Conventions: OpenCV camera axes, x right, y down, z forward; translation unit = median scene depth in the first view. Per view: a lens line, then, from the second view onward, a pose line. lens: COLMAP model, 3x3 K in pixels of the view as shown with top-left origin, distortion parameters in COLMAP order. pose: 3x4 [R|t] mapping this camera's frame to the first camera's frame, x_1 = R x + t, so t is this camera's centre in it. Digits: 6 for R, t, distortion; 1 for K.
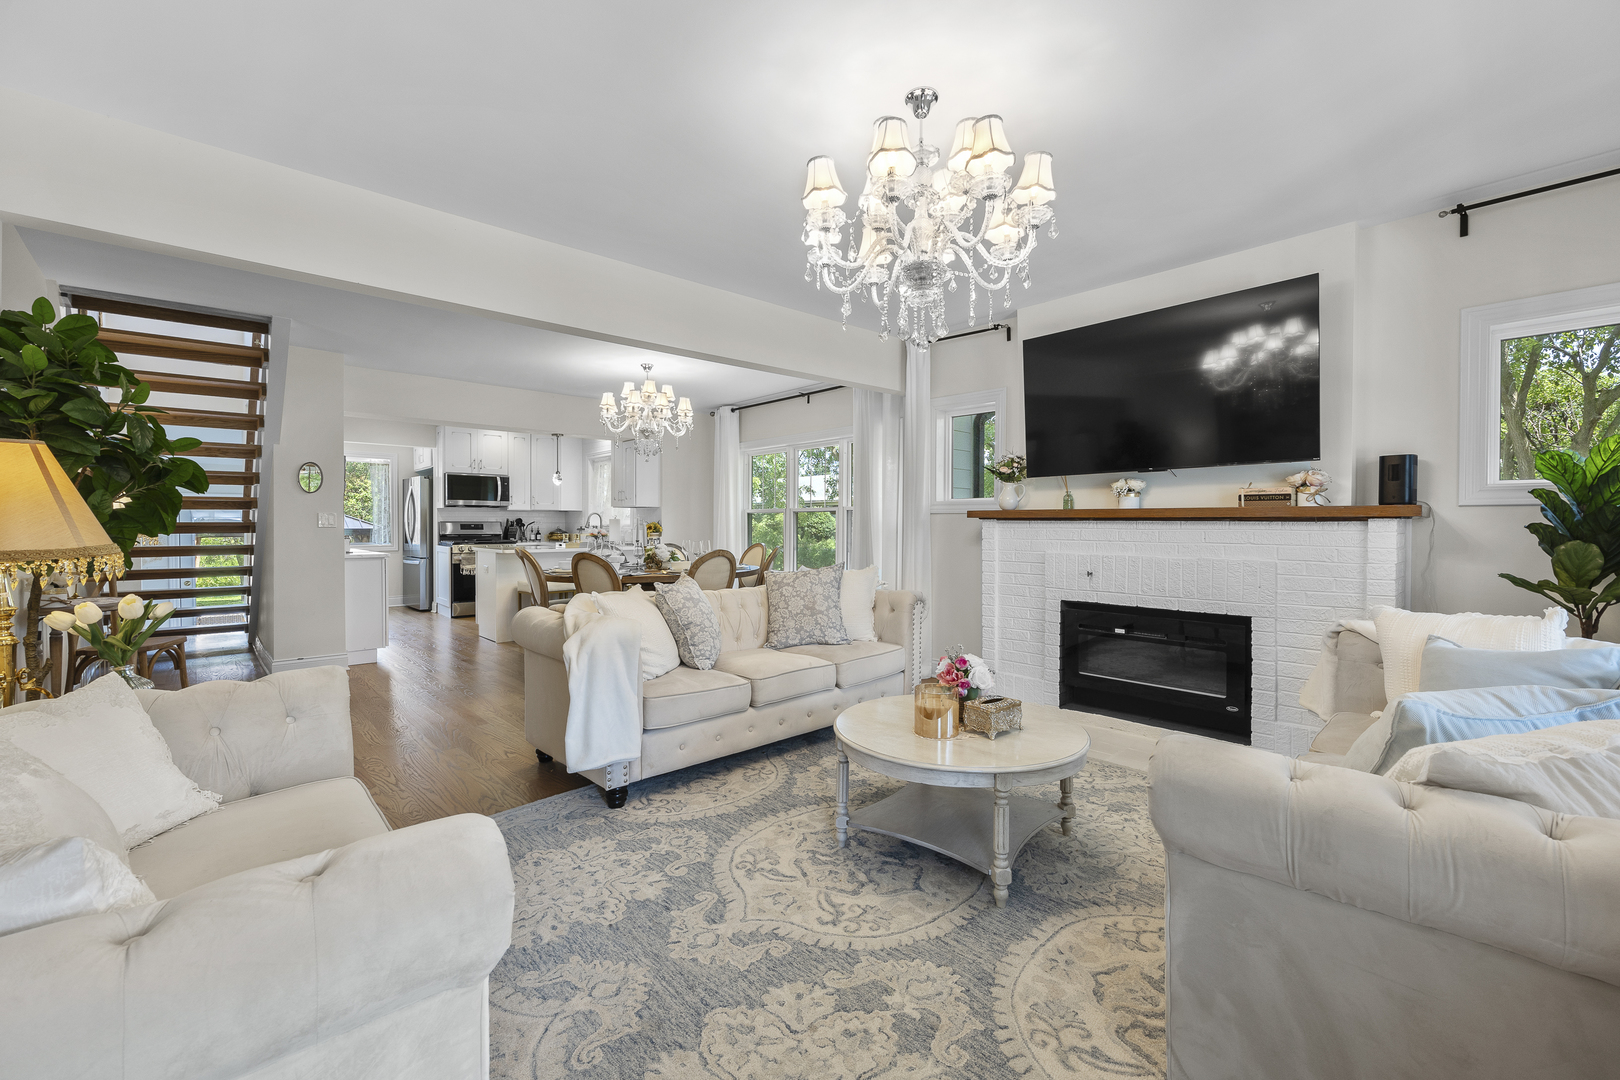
lens RADIAL K [[661.0, 0, 806.2], [0, 661.0, 534.7], [0, 0, 1]] dist [0.003470, -0.000980]
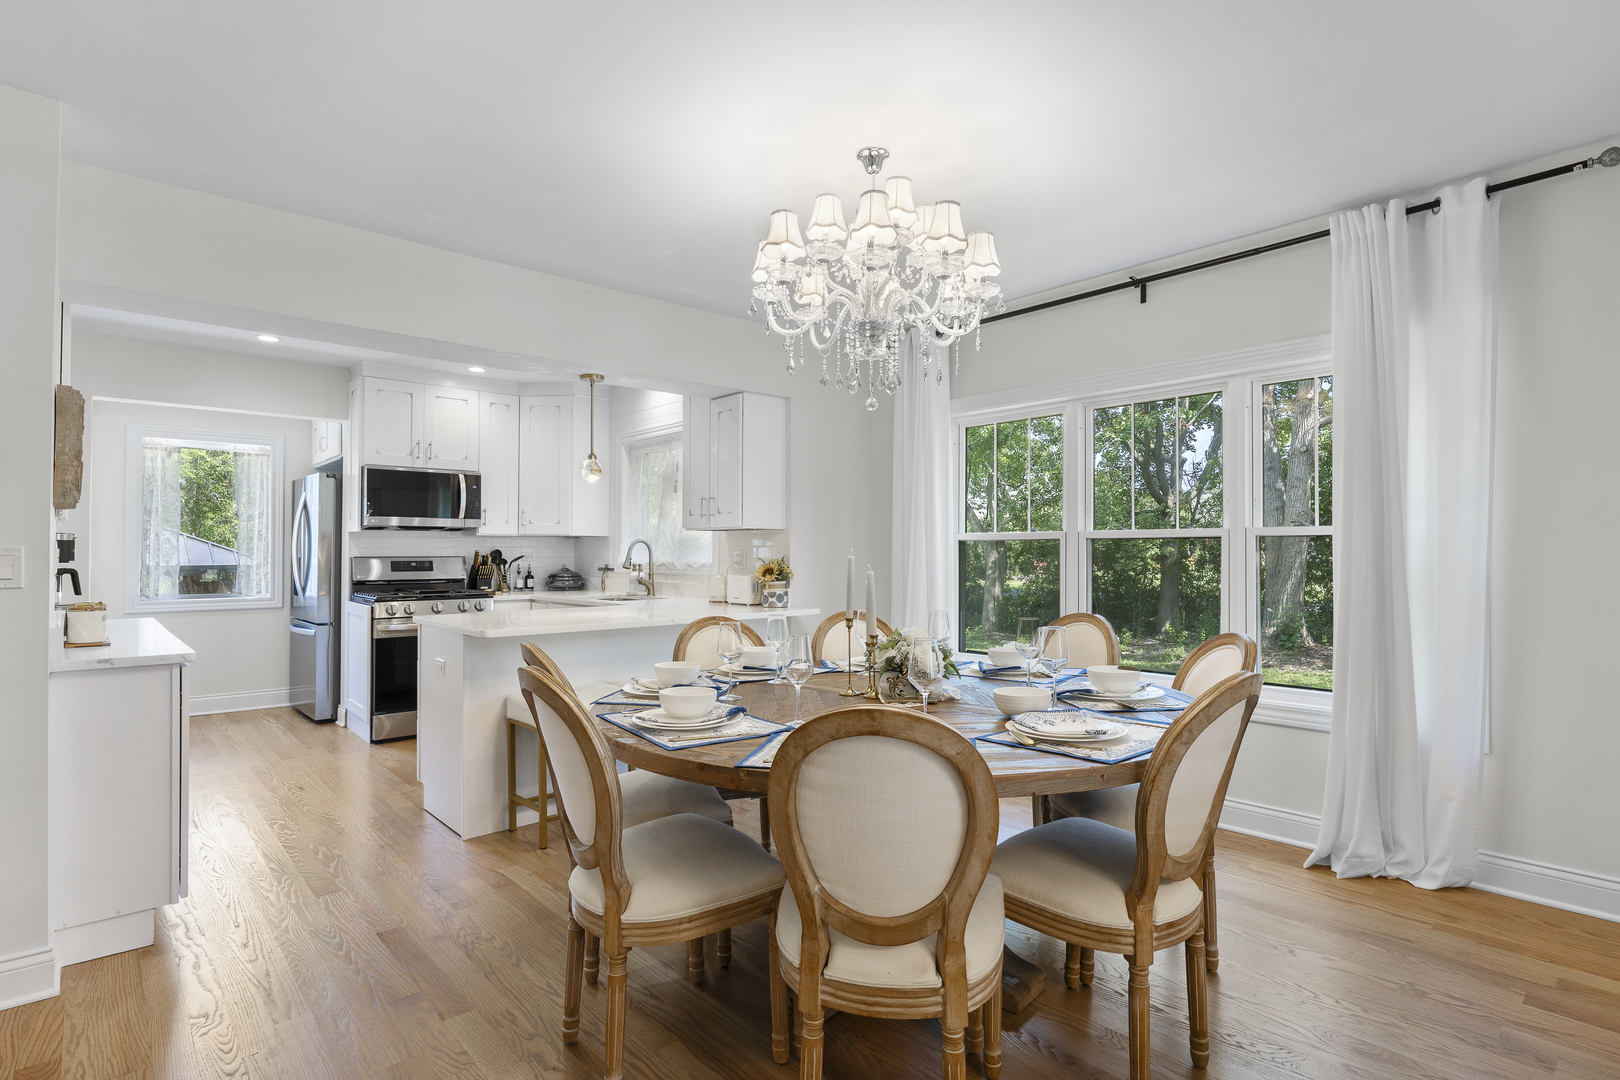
lens RADIAL K [[810.2, 0, 807.5], [0, 810.2, 540.5], [0, 0, 1]] dist [-0.005696, 0.001947]
pose [[0.999860, -0.001092, -0.016689, -0.177397], [0.000613, 0.999588, -0.028682, -0.014315], [0.016713, 0.028668, 0.999449, 0.356234]]
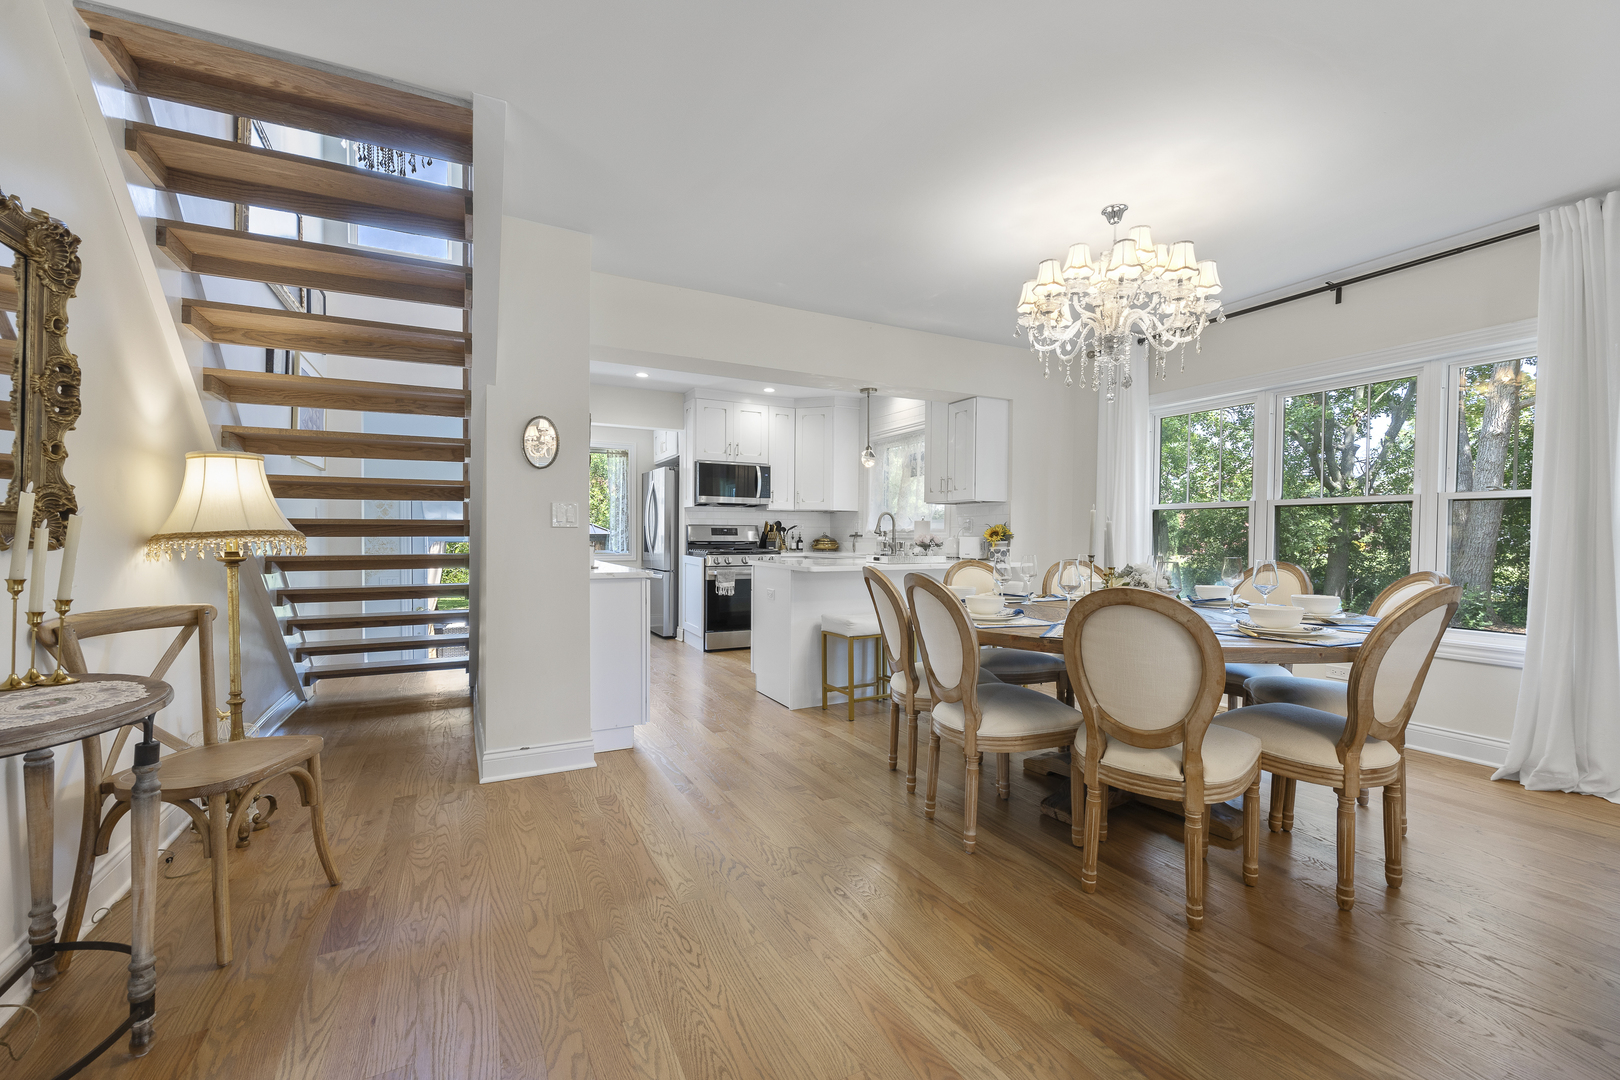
lens RADIAL K [[661.0, 0, 808.3], [0, 661.0, 545.9], [0, 0, 1]] dist [0.003470, -0.000980]
pose [[0.964377, 0.009866, -0.264348, -0.216524], [-0.009232, 0.999951, 0.003641, 0.000964], [0.264371, -0.001070, 0.964421, 0.295321]]
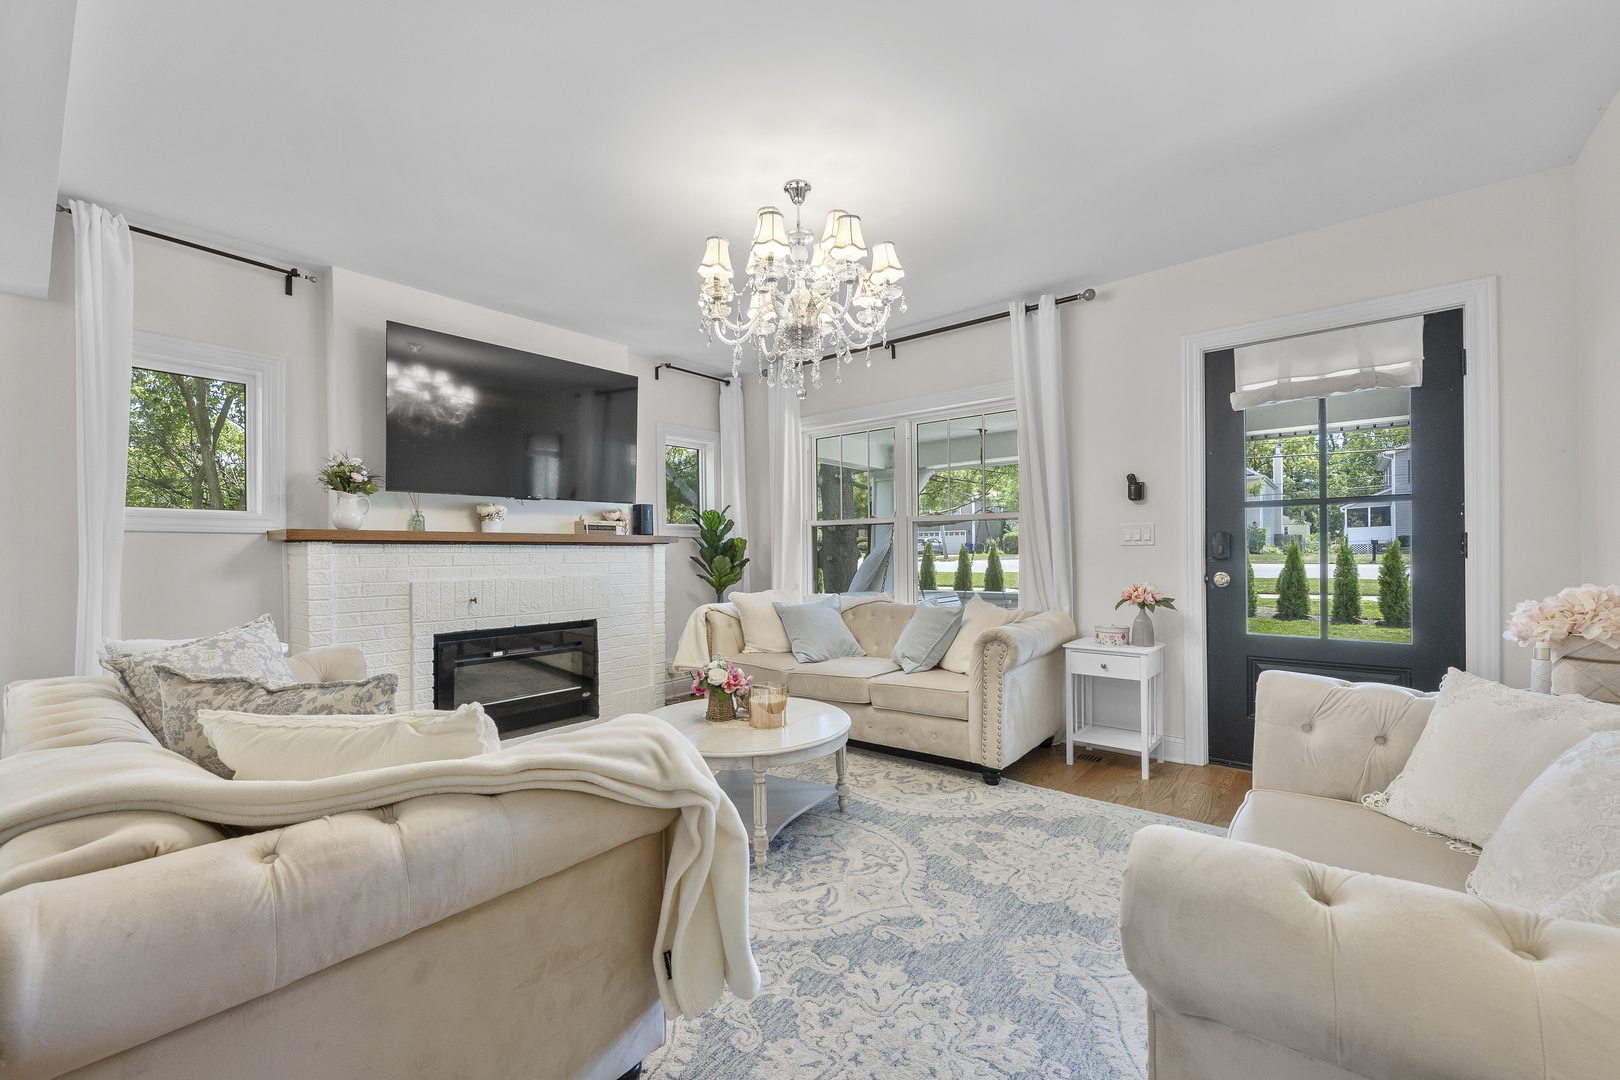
lens RADIAL K [[661.0, 0, 804.8], [0, 661.0, 545.5], [0, 0, 1]] dist [0.003470, -0.000980]
pose [[-0.128162, 0.009781, 0.991705, -0.906050], [0.027164, 0.999611, -0.006349, -0.000558], [-0.991381, 0.026125, -0.128378, 1.023054]]
